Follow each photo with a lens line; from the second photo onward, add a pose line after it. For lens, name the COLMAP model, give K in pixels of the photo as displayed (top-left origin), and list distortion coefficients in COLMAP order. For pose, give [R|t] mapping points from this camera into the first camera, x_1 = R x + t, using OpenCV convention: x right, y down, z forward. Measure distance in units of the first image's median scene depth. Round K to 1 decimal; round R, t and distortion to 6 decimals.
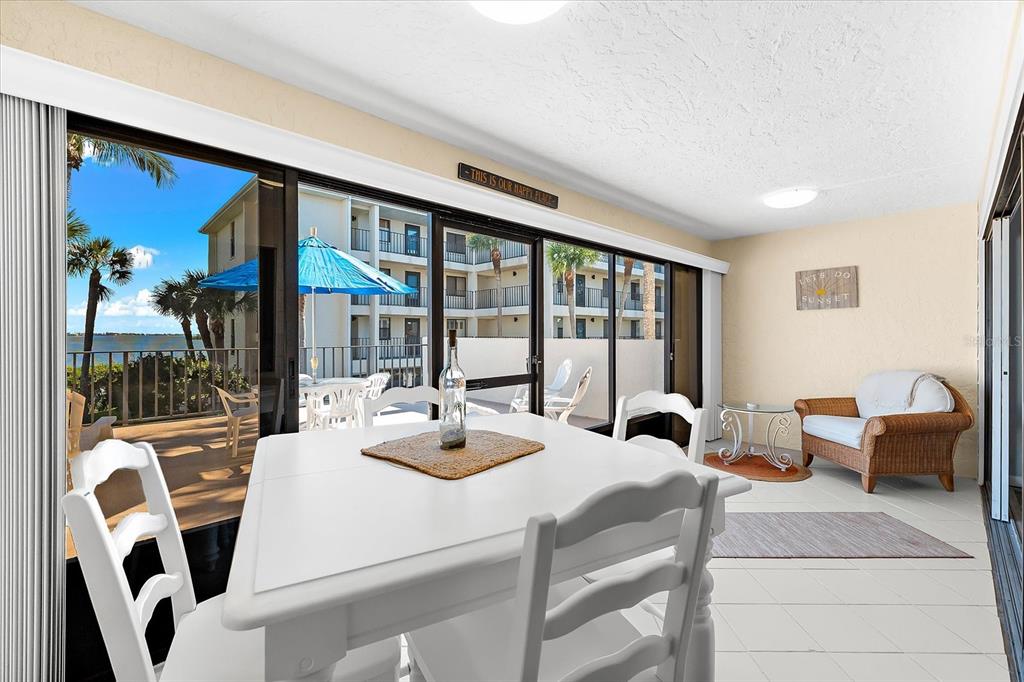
lens RADIAL K [[426.3, 0, 512.0], [0, 426.3, 341.0], [0, 0, 1]] dist [0.000852, 0.000052]
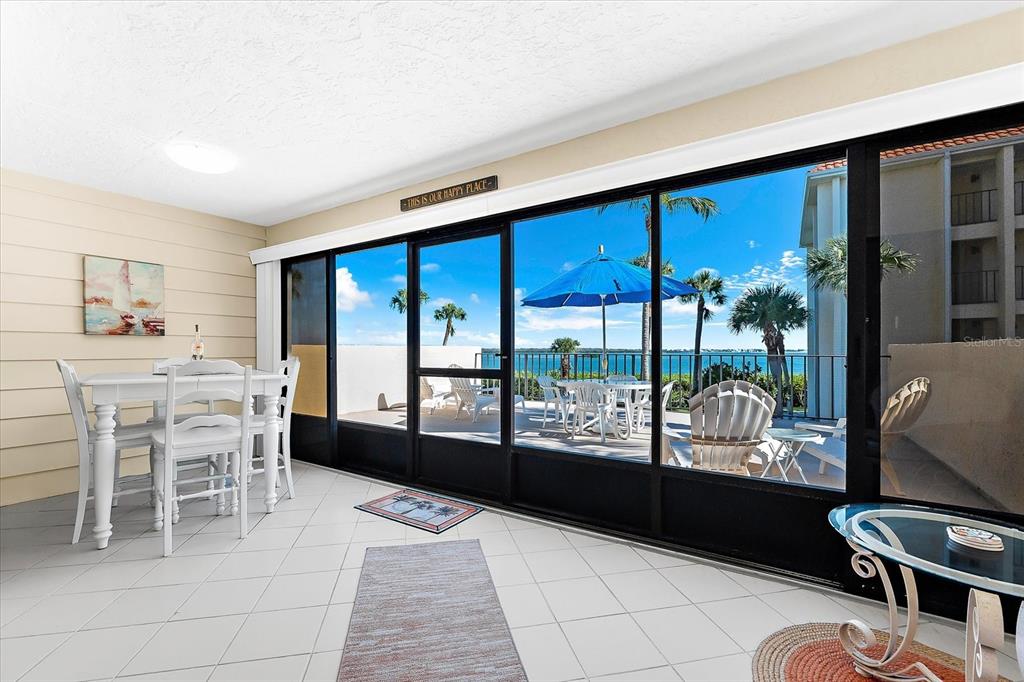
lens RADIAL K [[433.3, 0, 507.6], [0, 433.3, 343.7], [0, 0, 1]] dist [0.000695, -0.000026]
pose [[0.220582, -0.012460, -0.975289, 0.172111], [-0.018556, 0.999684, -0.016969, 0.006265], [0.975192, 0.021840, 0.220281, 0.141244]]
